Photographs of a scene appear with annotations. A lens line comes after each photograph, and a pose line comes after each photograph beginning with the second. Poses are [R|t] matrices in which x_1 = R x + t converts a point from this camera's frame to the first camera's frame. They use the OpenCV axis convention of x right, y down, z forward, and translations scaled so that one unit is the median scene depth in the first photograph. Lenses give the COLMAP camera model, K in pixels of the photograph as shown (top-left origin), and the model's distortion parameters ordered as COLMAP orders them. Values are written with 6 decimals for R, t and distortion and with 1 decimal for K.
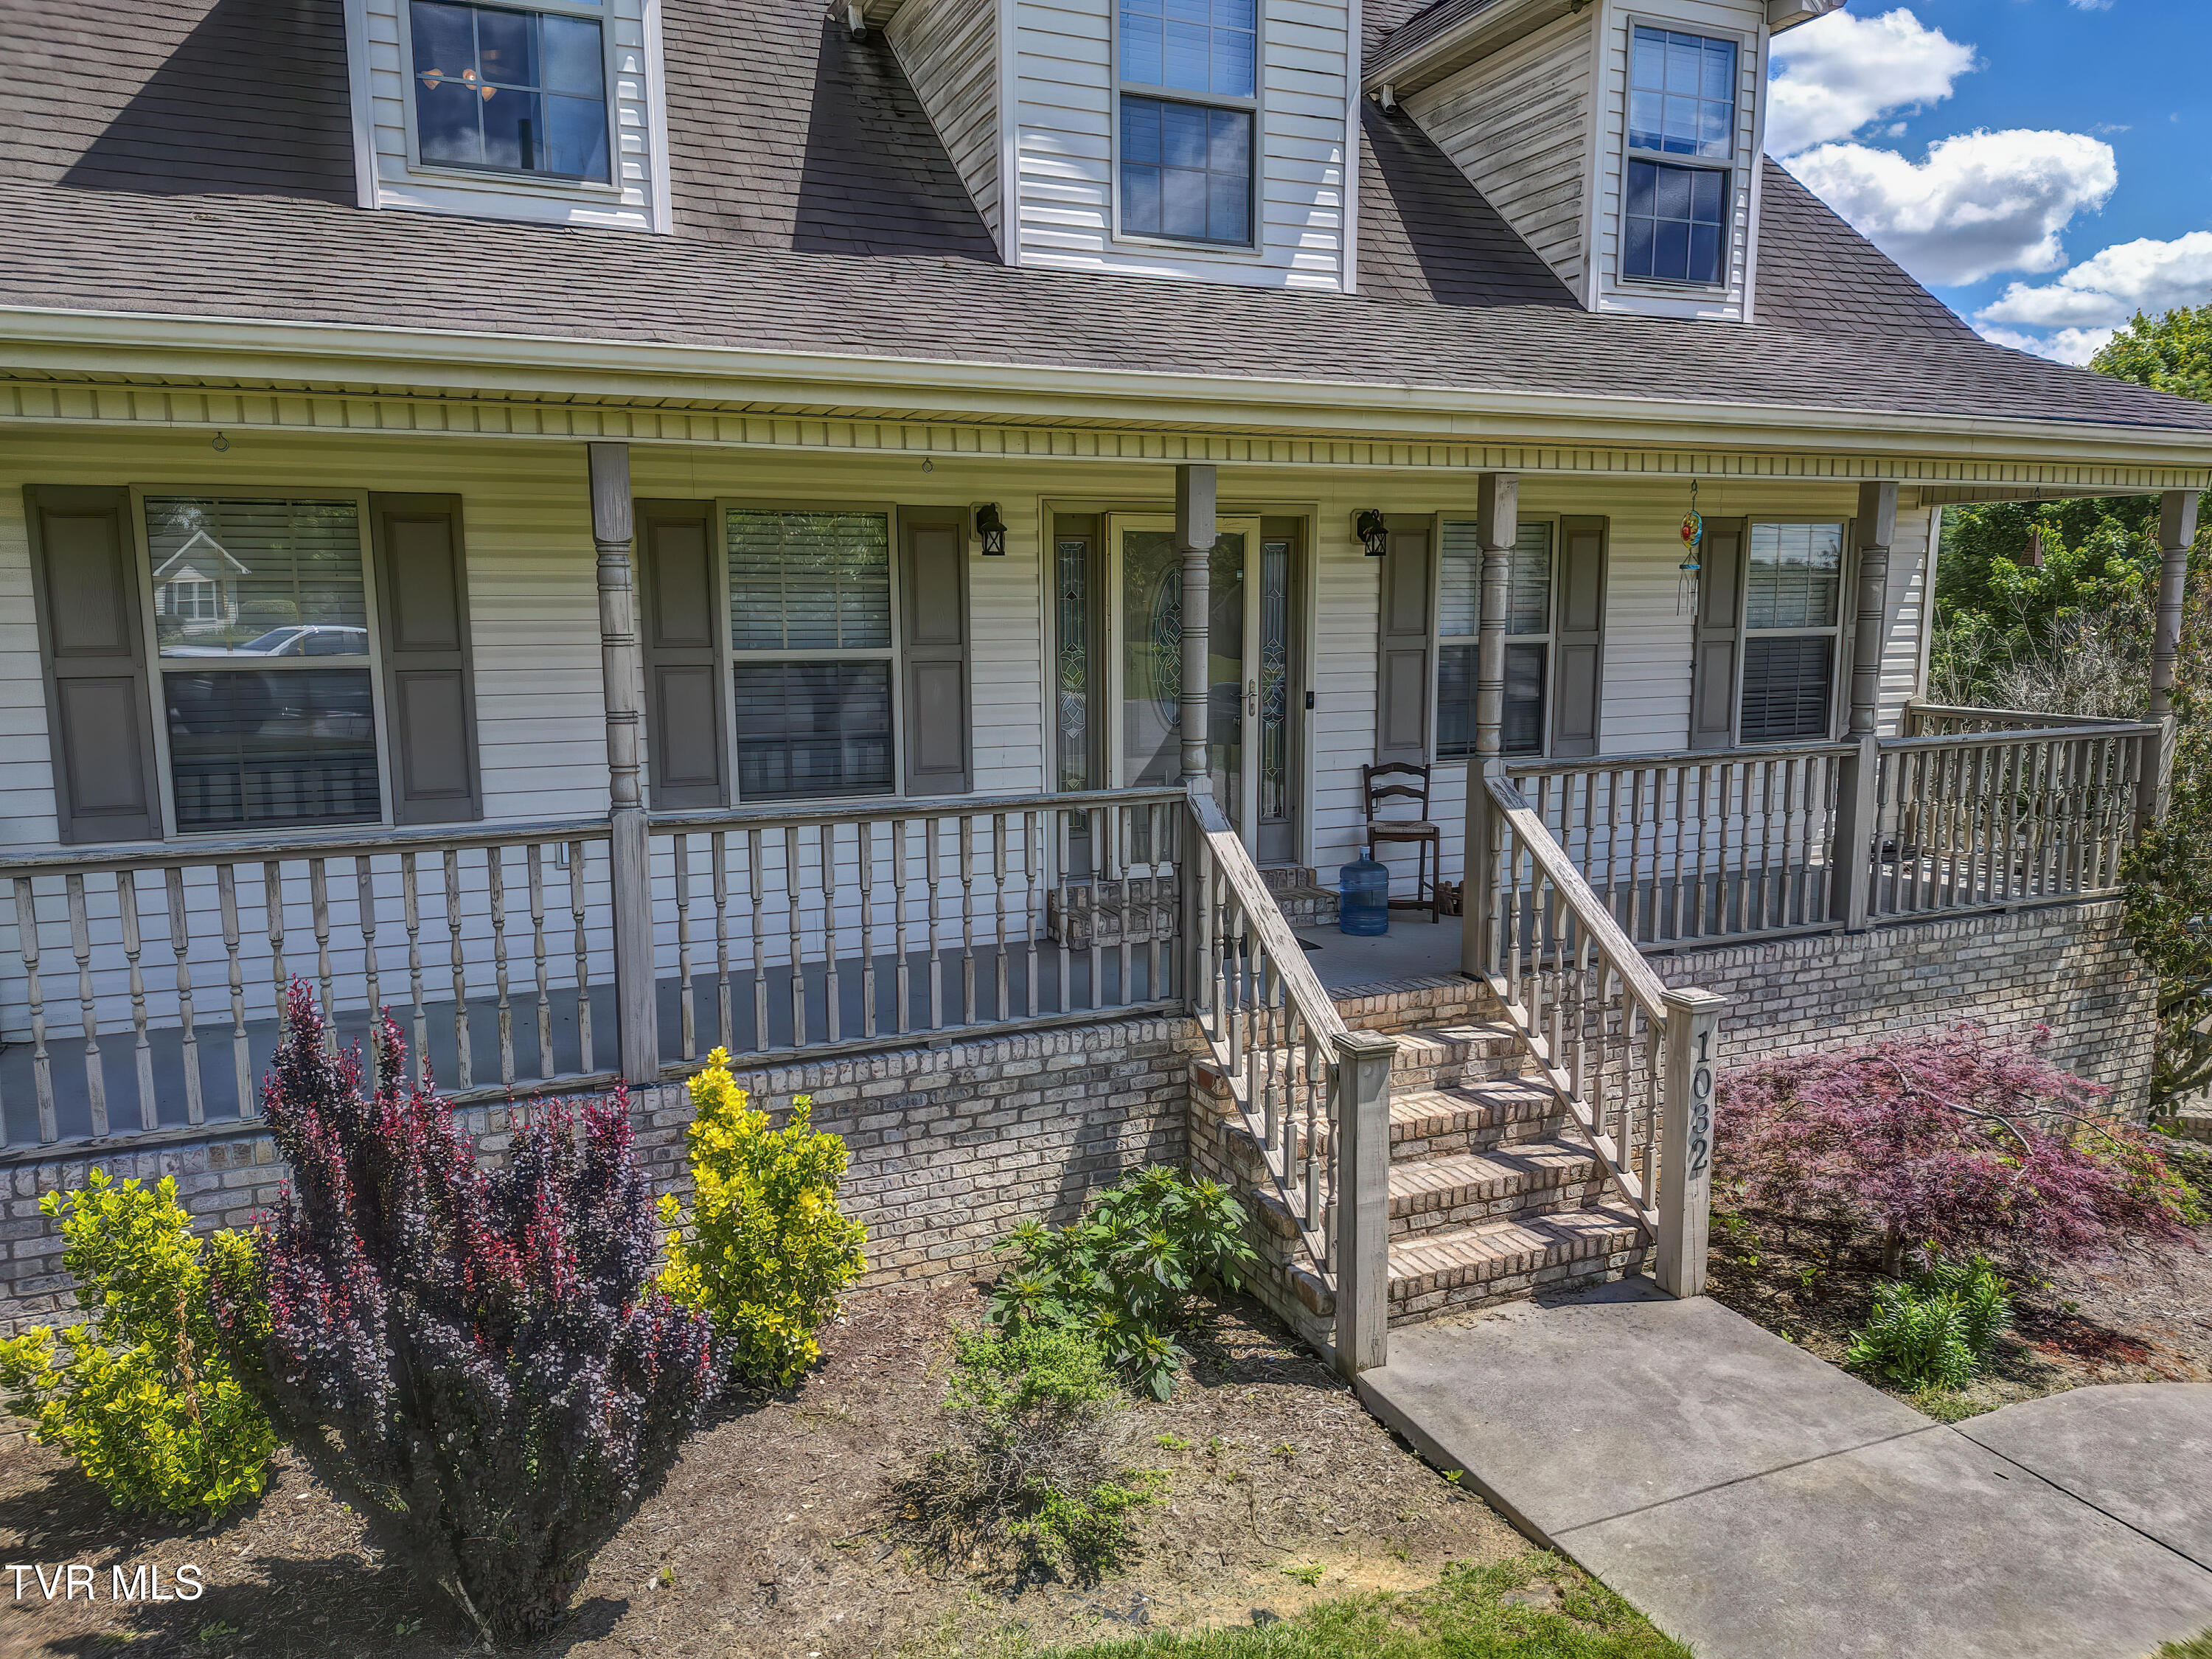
lens RADIAL K [[1572.9, 0, 1106.0], [0, 1572.9, 829.5], [0, 0, 1]] dist [-0.004421, -0.001774]
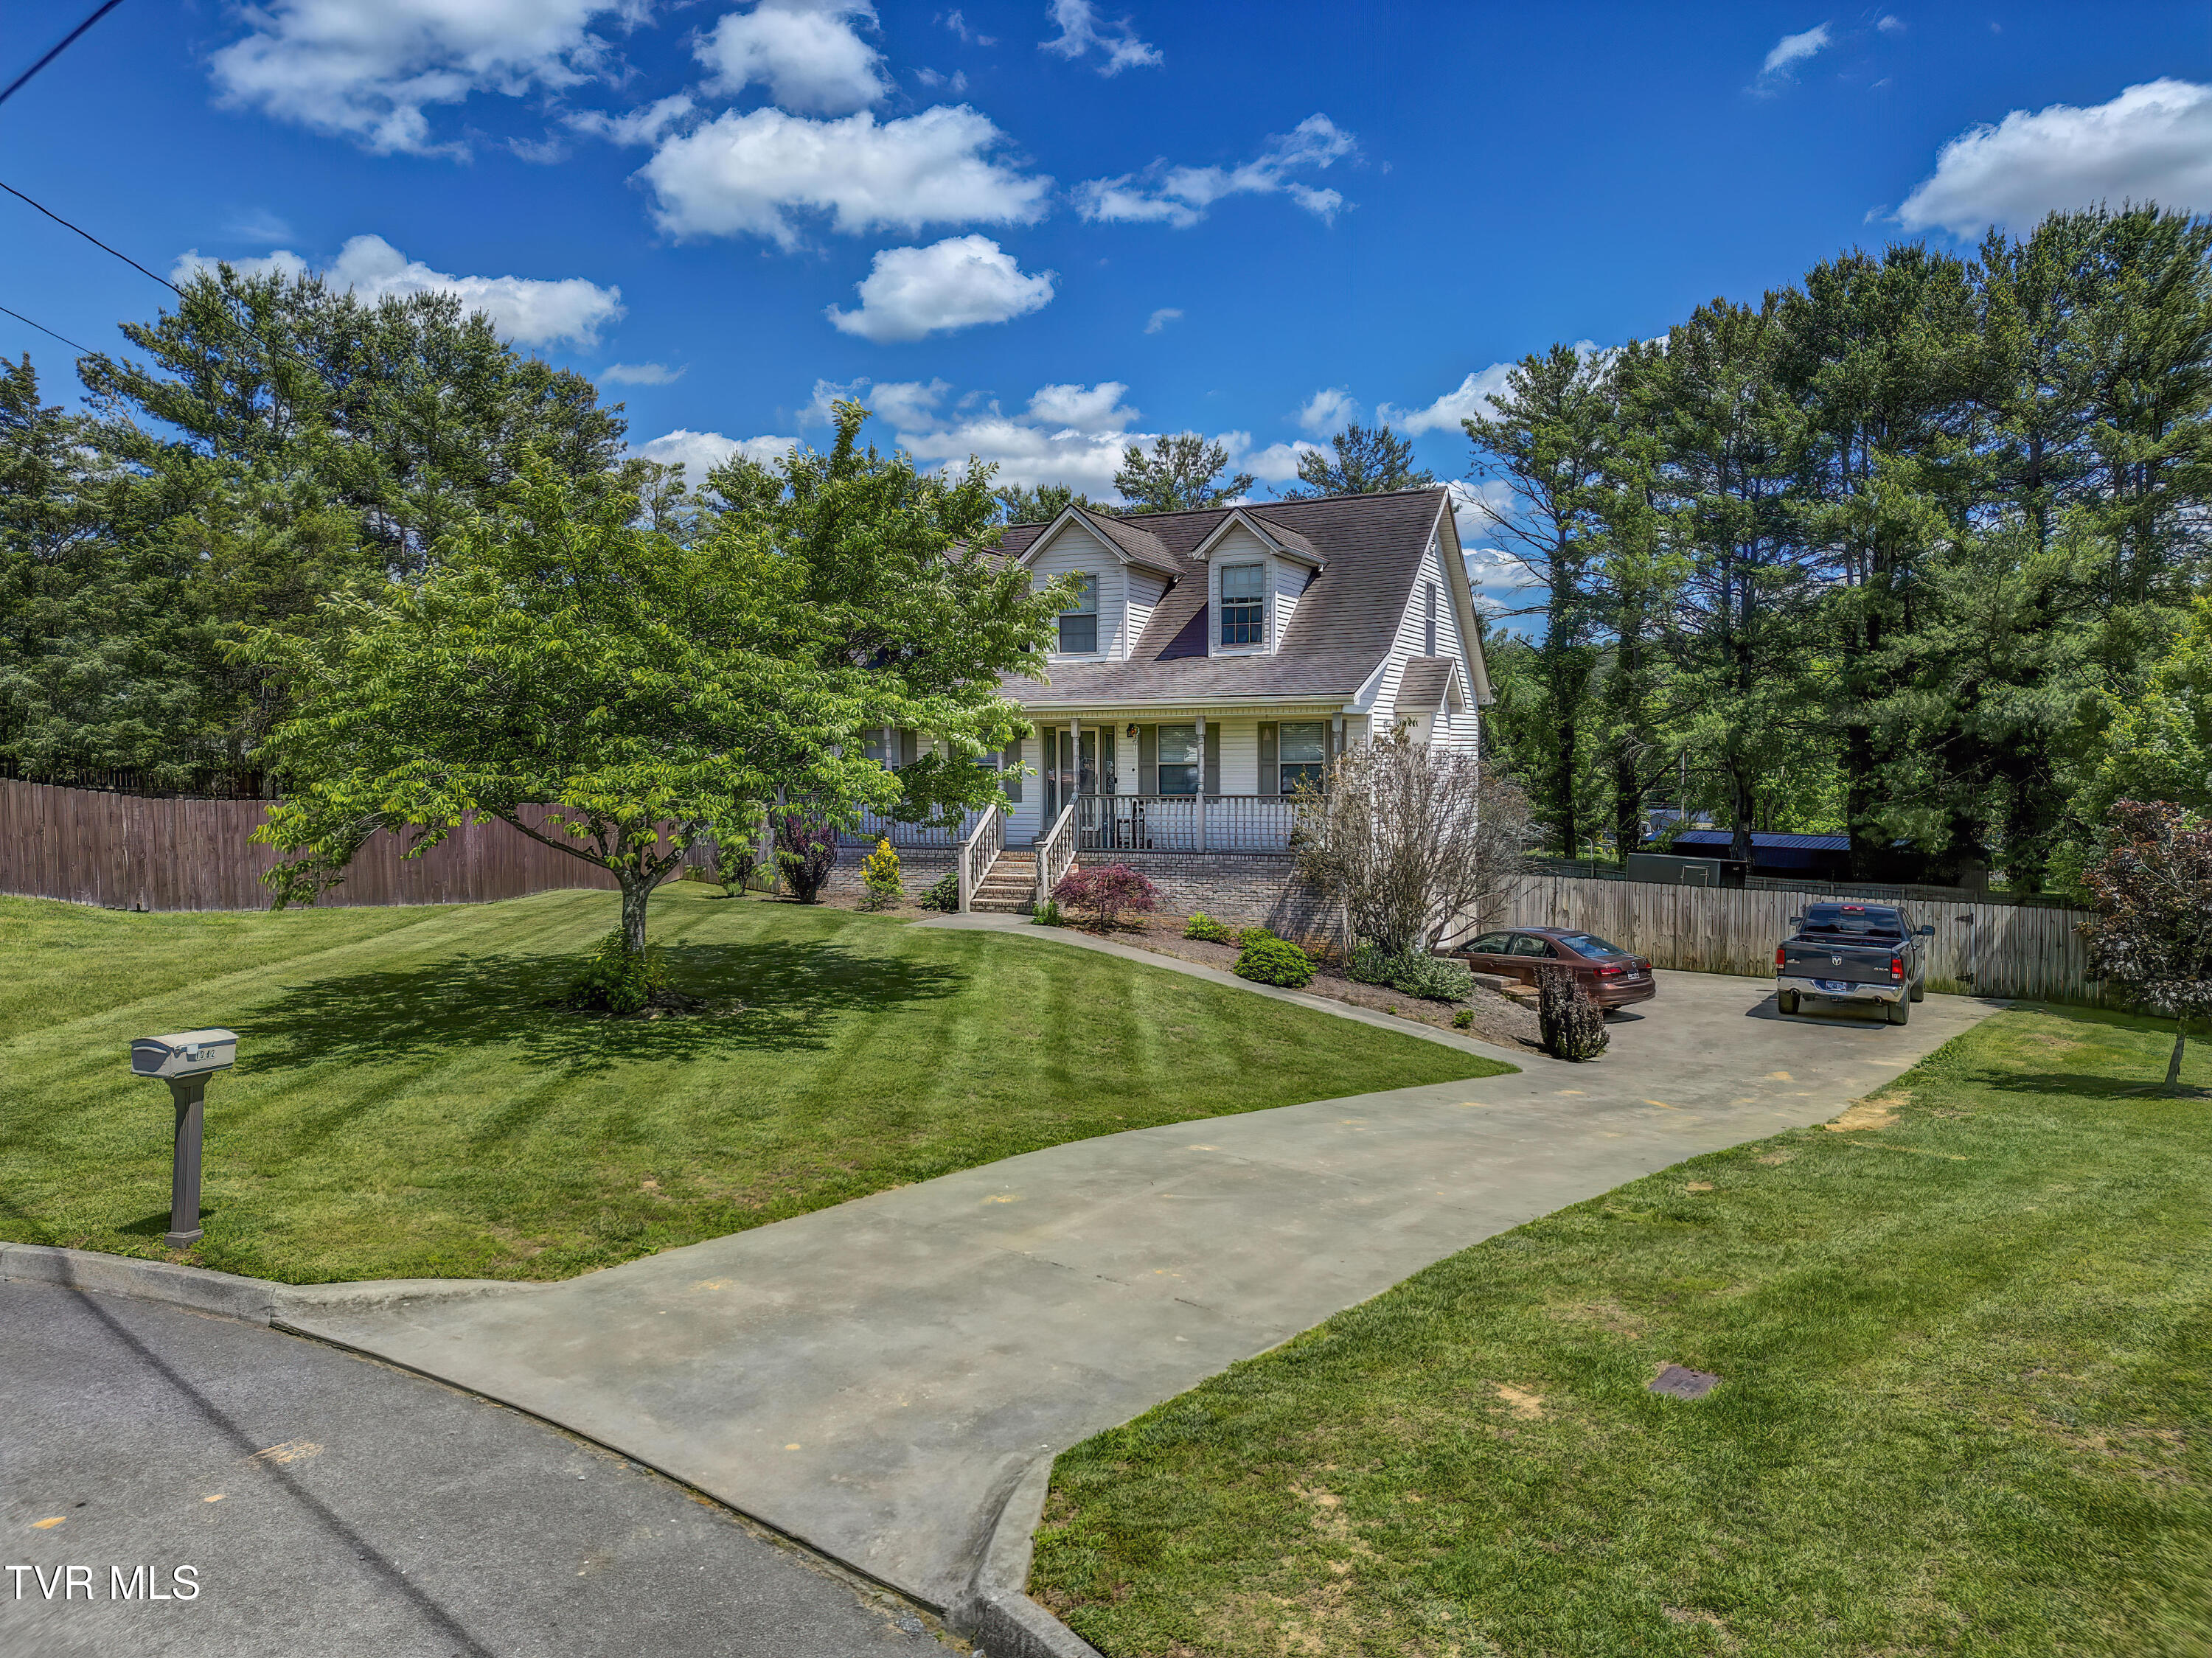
lens RADIAL K [[1537.7, 0, 1117.4], [0, 1537.7, 827.4], [0, 0, 1]] dist [0.042287, -0.071176]
pose [[0.662368, 0.034495, -0.748384, 2.677770], [-0.109815, 0.992620, -0.051440, 0.190608], [0.741087, 0.116256, 0.661268, -1.181099]]
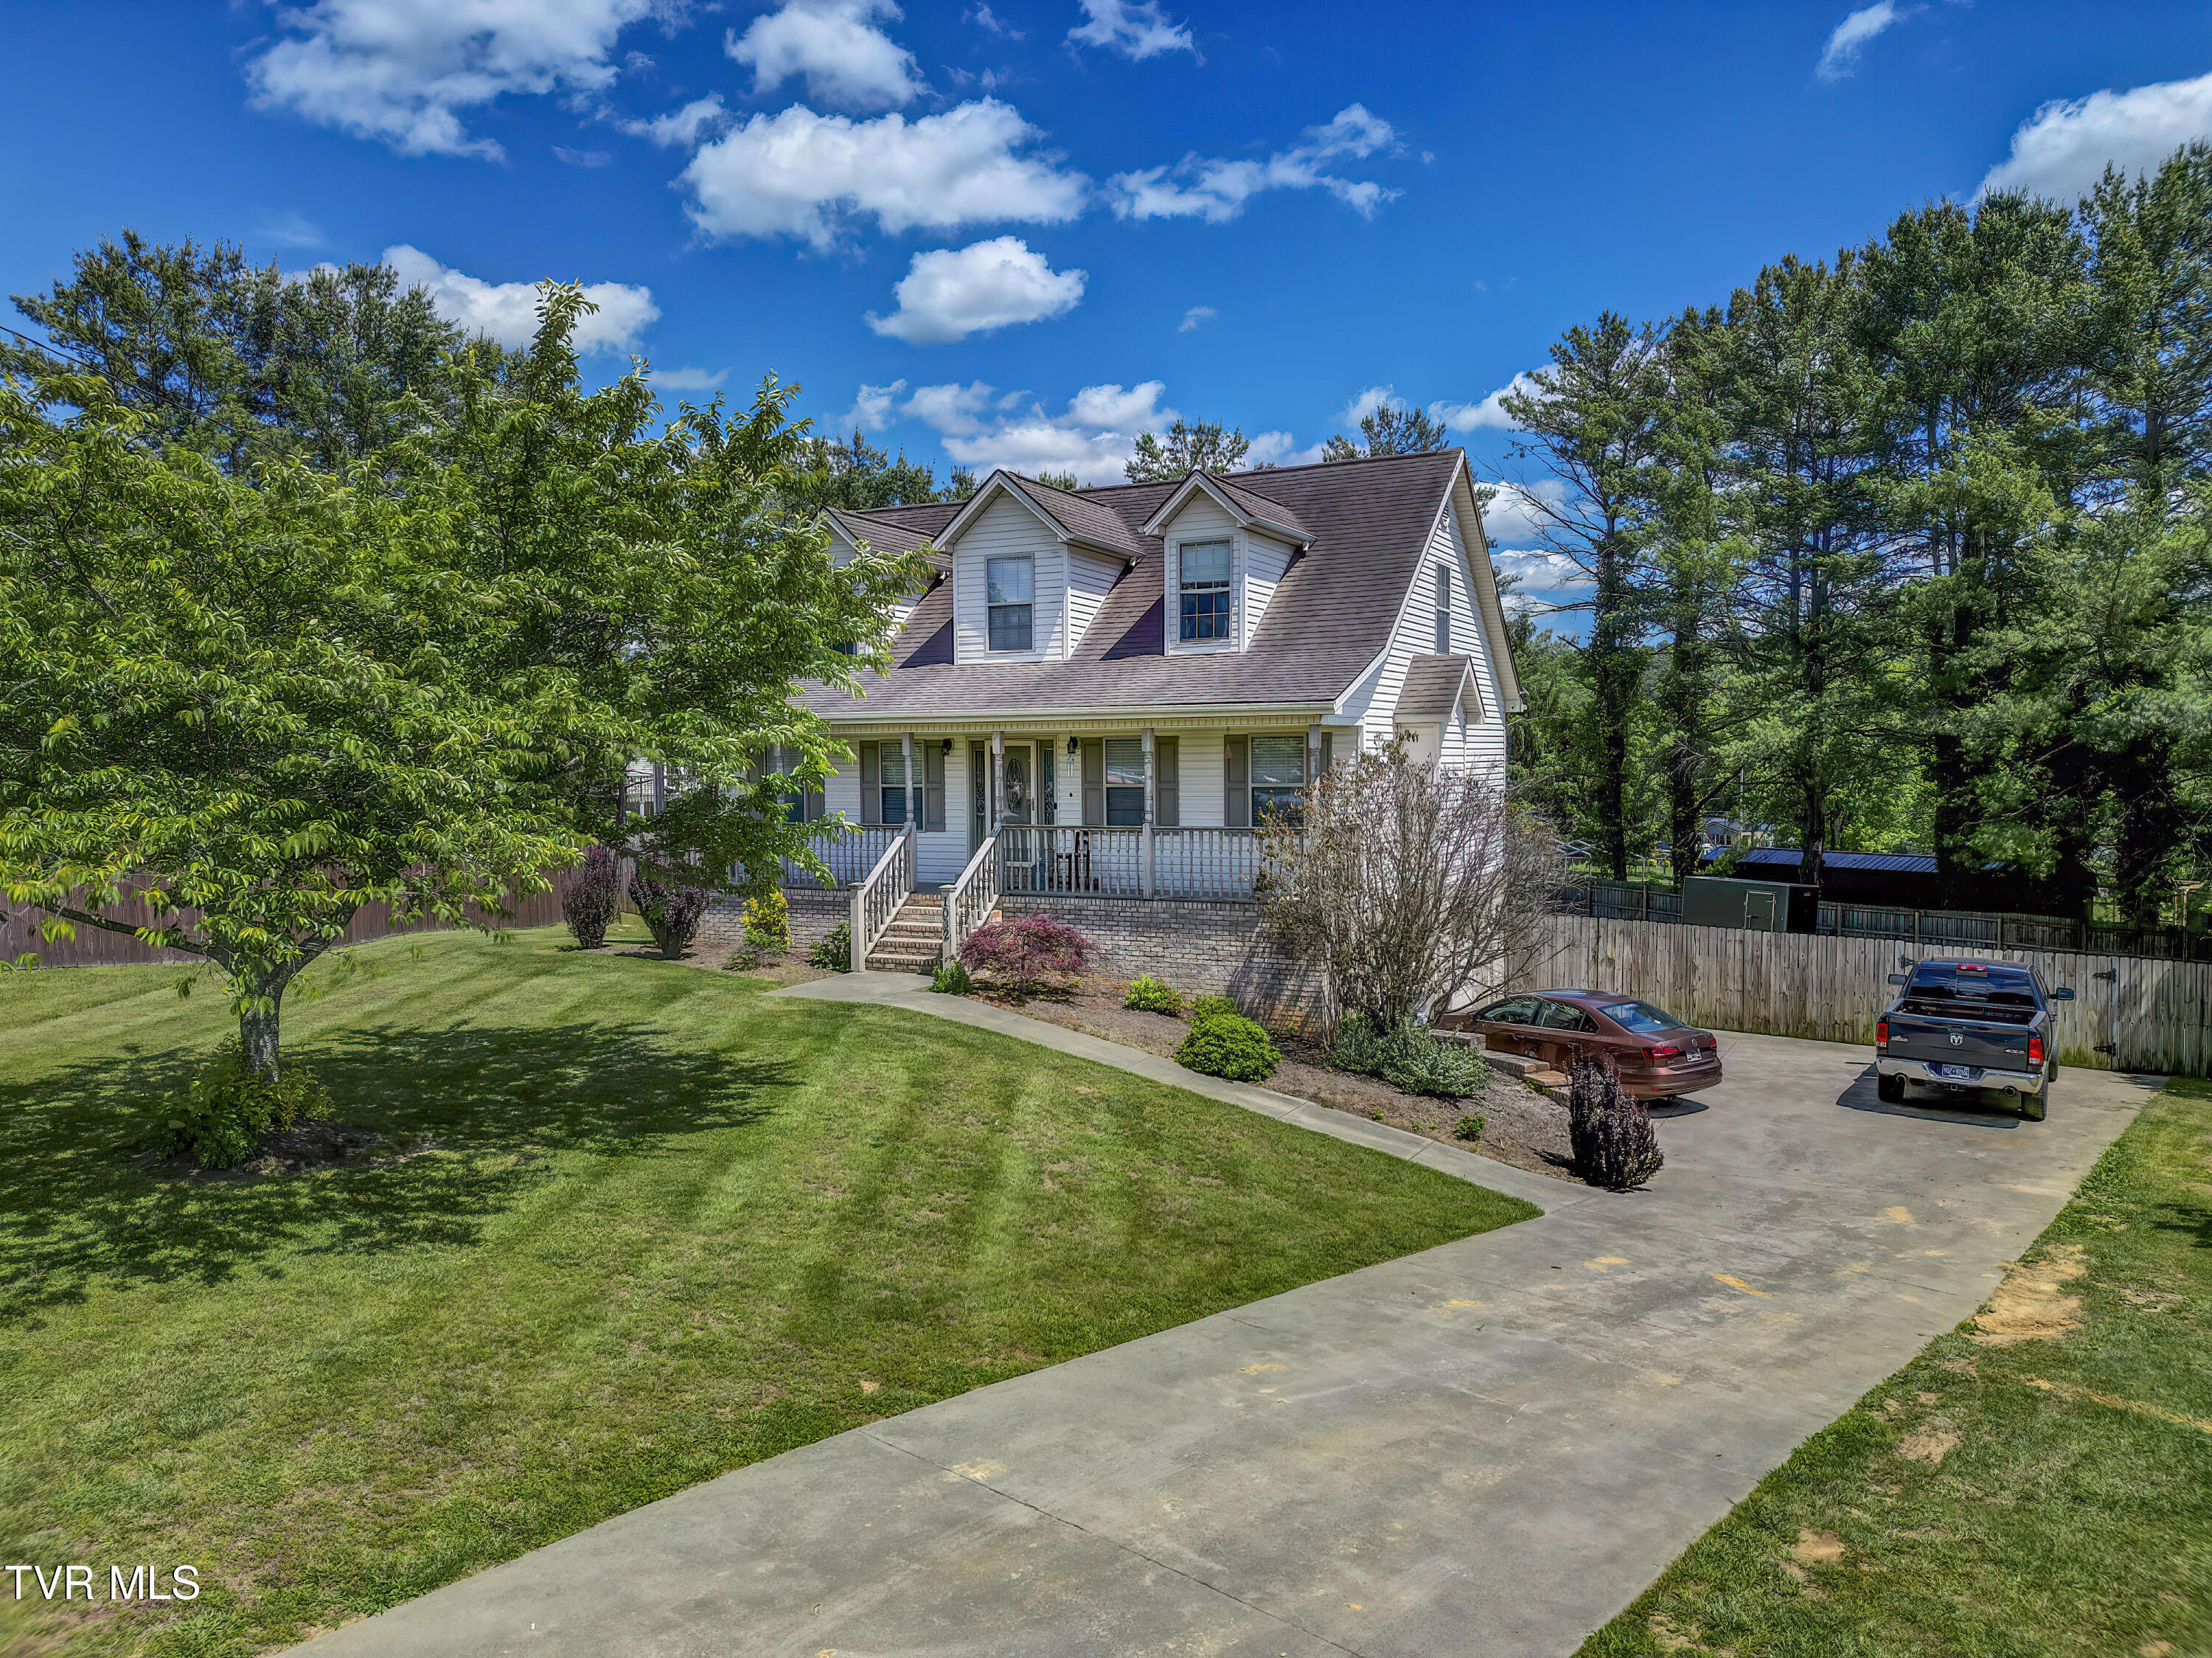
lens RADIAL K [[1547.3, 0, 1106.0], [0, 1547.3, 829.0], [0, 0, 1]] dist [0.009545, -0.006034]
pose [[0.634277, 0.033260, -0.772390, 2.354005], [-0.112321, 0.992438, -0.049501, 0.082382], [0.764903, 0.118153, 0.633216, -0.649174]]
